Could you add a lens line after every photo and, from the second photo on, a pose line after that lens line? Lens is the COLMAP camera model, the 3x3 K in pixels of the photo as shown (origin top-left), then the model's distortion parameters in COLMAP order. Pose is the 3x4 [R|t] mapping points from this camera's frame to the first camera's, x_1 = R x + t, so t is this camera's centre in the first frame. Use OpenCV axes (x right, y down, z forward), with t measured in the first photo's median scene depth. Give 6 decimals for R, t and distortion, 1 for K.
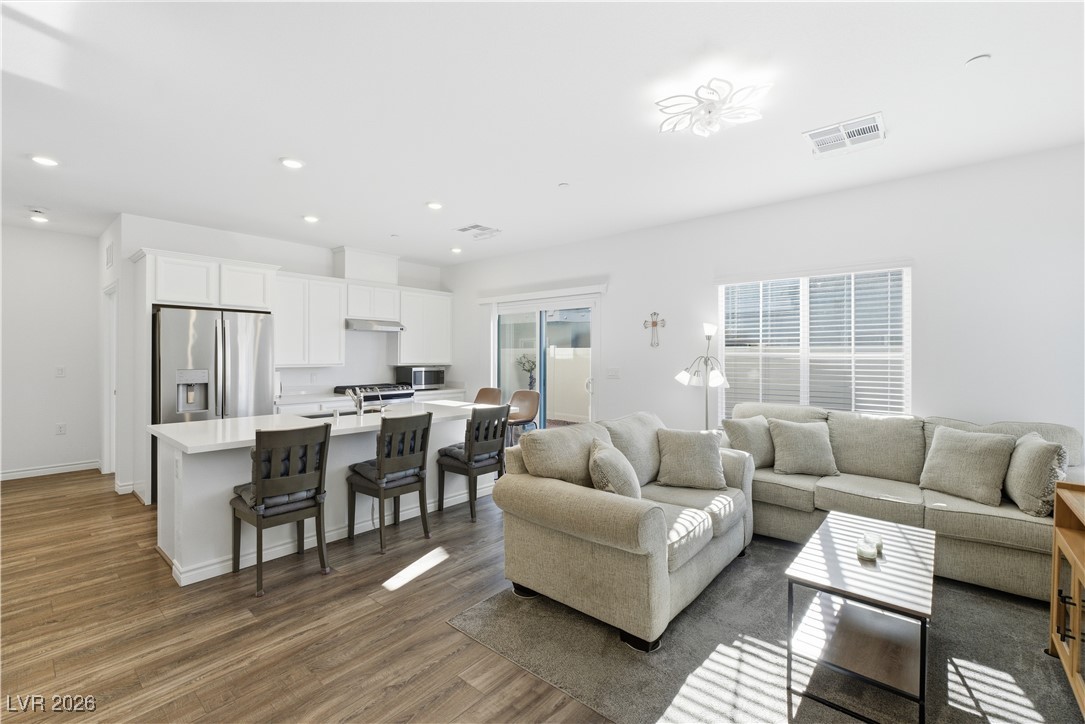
lens RADIAL K [[461.7, 0, 542.7], [0, 461.7, 355.4], [0, 0, 1]] dist [-0.000319, 0.000233]
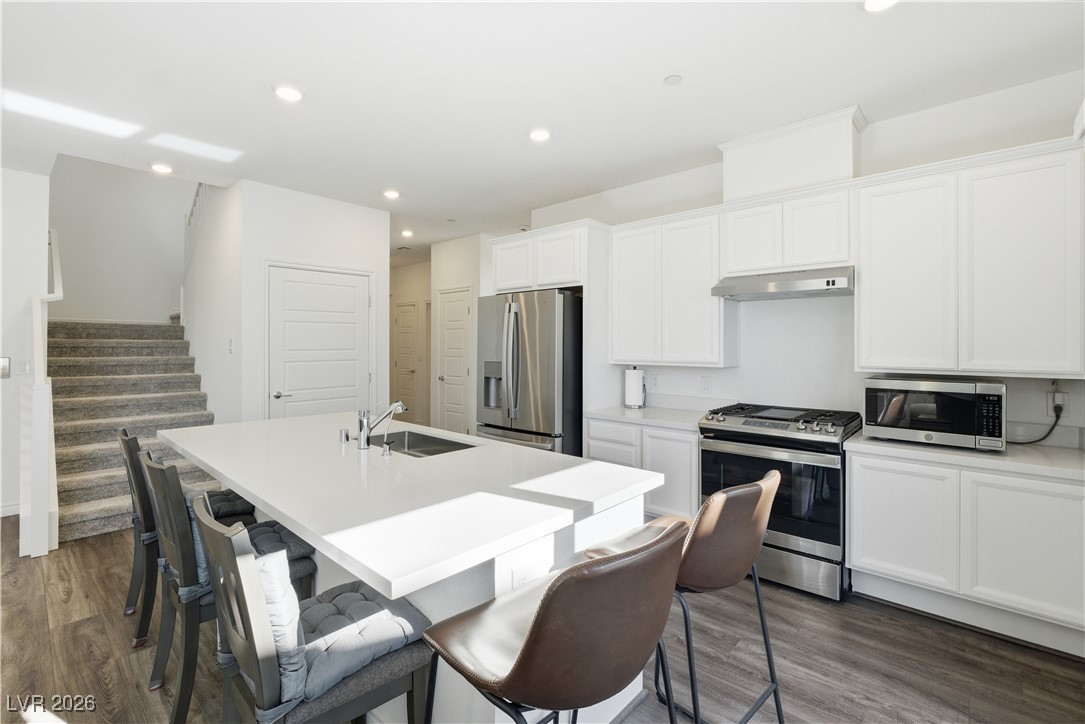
lens RADIAL K [[477.3, 0, 553.5], [0, 477.3, 344.5], [0, 0, 1]] dist [-0.005948, 0.000163]
pose [[-0.018136, -0.004082, -0.999827, 0.152222], [-0.002998, 0.999987, -0.004028, 0.000235], [0.999831, 0.002924, -0.018148, 0.959259]]
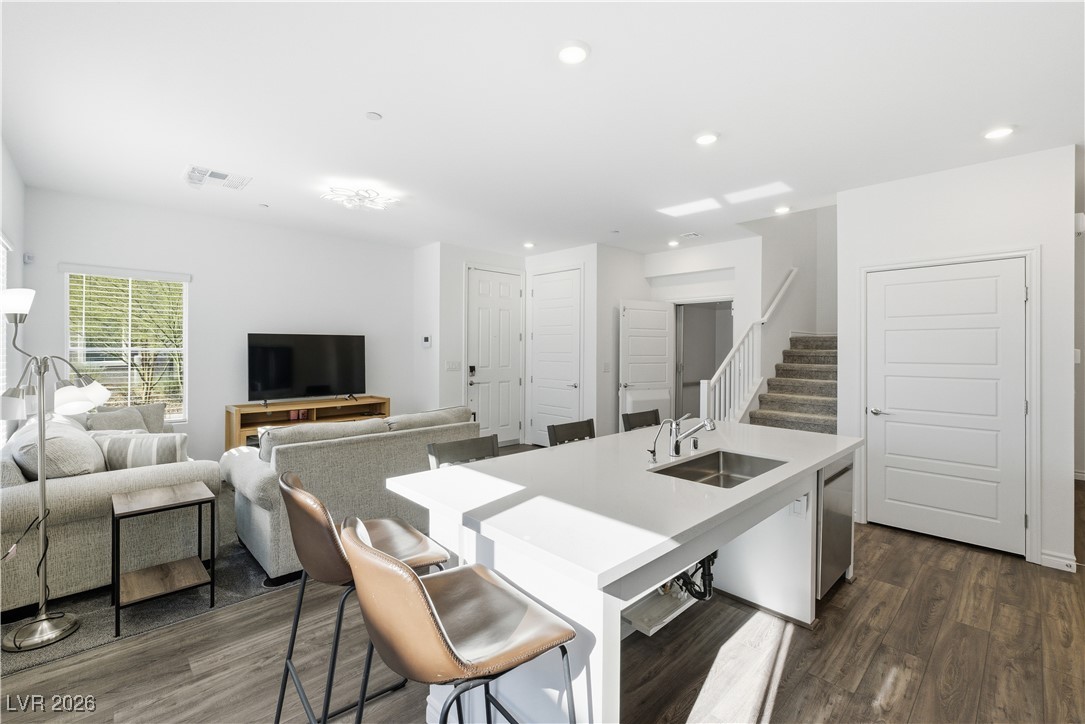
lens RADIAL K [[479.4, 0, 543.3], [0, 479.4, 346.7], [0, 0, 1]] dist [-0.001046, 0.000201]
pose [[-0.995061, -0.007801, 0.098957, -0.215638], [-0.007921, 0.999968, -0.000821, -0.011955], [-0.098947, -0.001600, -0.995091, 1.277266]]
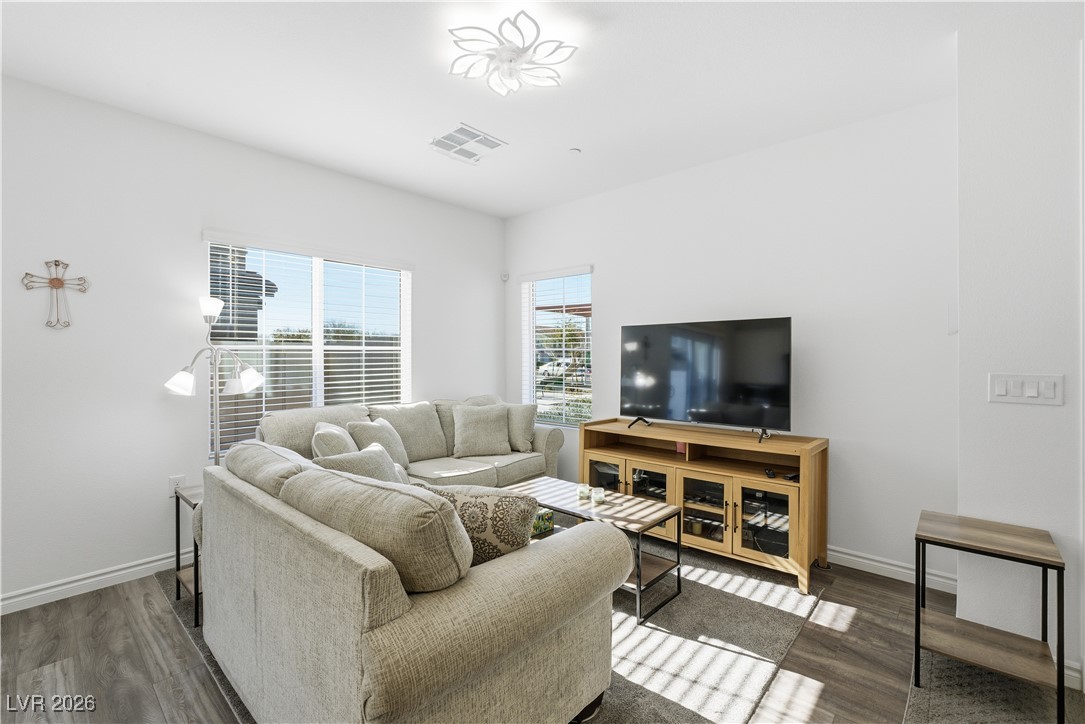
lens RADIAL K [[469.8, 0, 551.0], [0, 469.8, 357.5], [0, 0, 1]] dist [-0.006094, 0.000433]
pose [[0.022104, -0.002178, 0.999753, -0.251456], [0.000778, 0.999997, 0.002161, 0.011990], [-0.999755, 0.000730, 0.022106, 0.443778]]
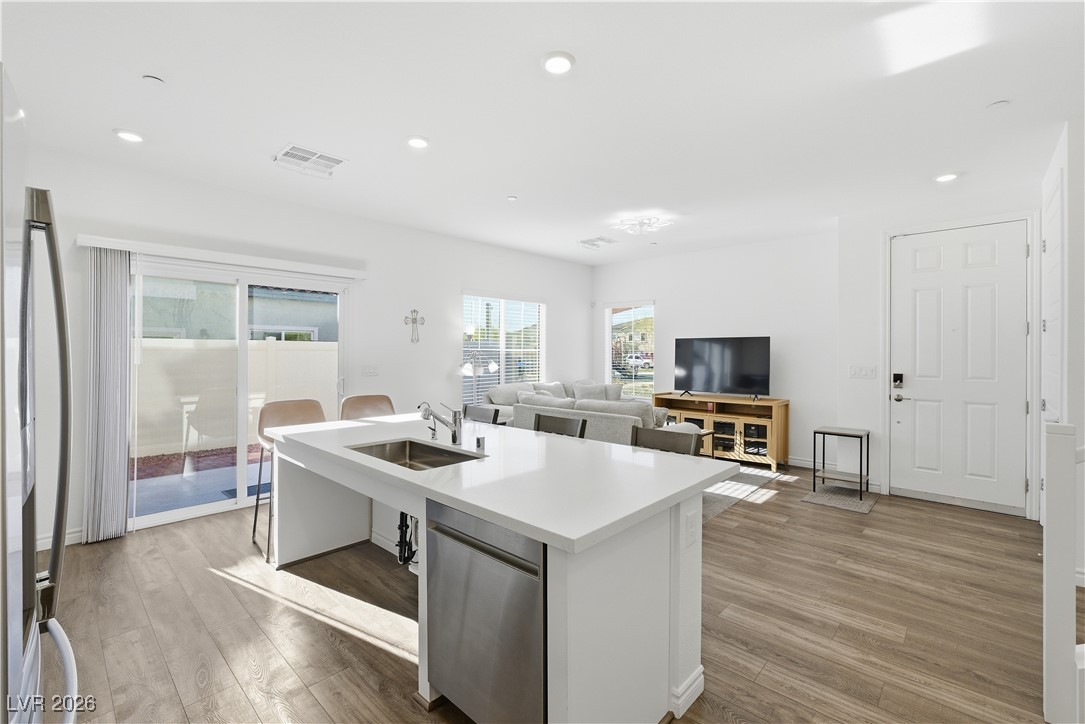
lens RADIAL K [[471.1, 0, 549.4], [0, 471.1, 351.0], [0, 0, 1]] dist [-0.000446, 0.000421]
pose [[0.028768, -0.000851, 0.999586, -0.806021], [-0.003528, 0.999993, 0.000953, -0.001609], [-0.999580, -0.003554, 0.028765, 0.654465]]
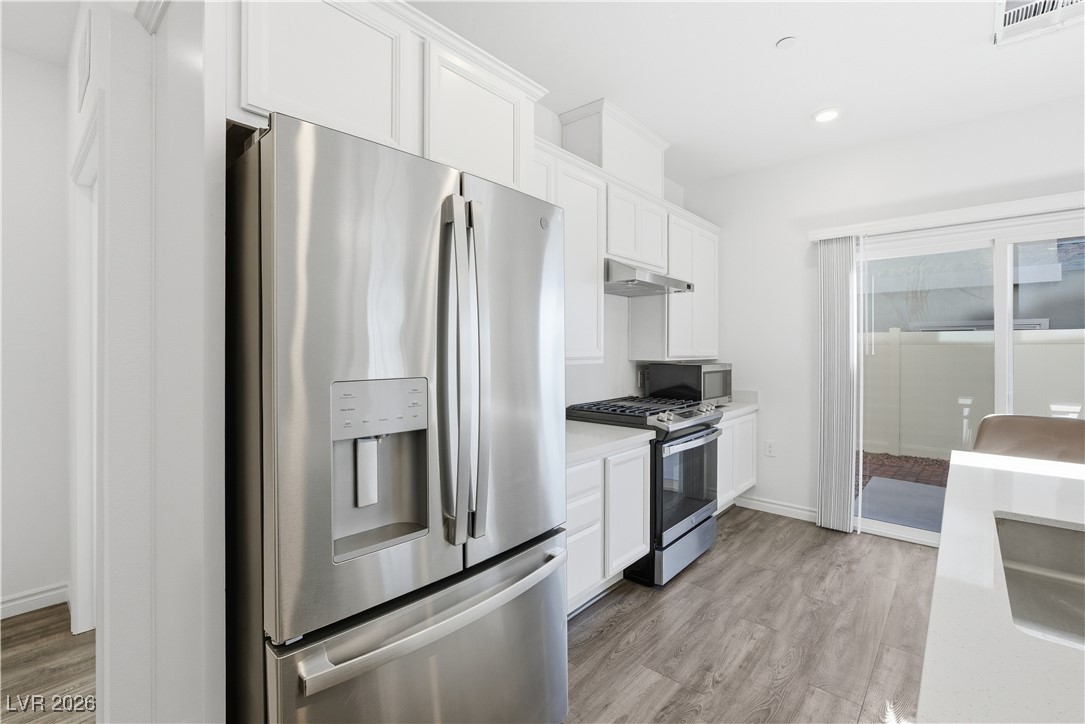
lens RADIAL K [[471.1, 0, 549.4], [0, 471.1, 351.0], [0, 0, 1]] dist [-0.000446, 0.000421]
pose [[0.999894, -0.000452, -0.014524, -0.561383], [0.000521, 0.999988, 0.004798, 0.011207], [0.014521, -0.004805, 0.999883, 0.627290]]
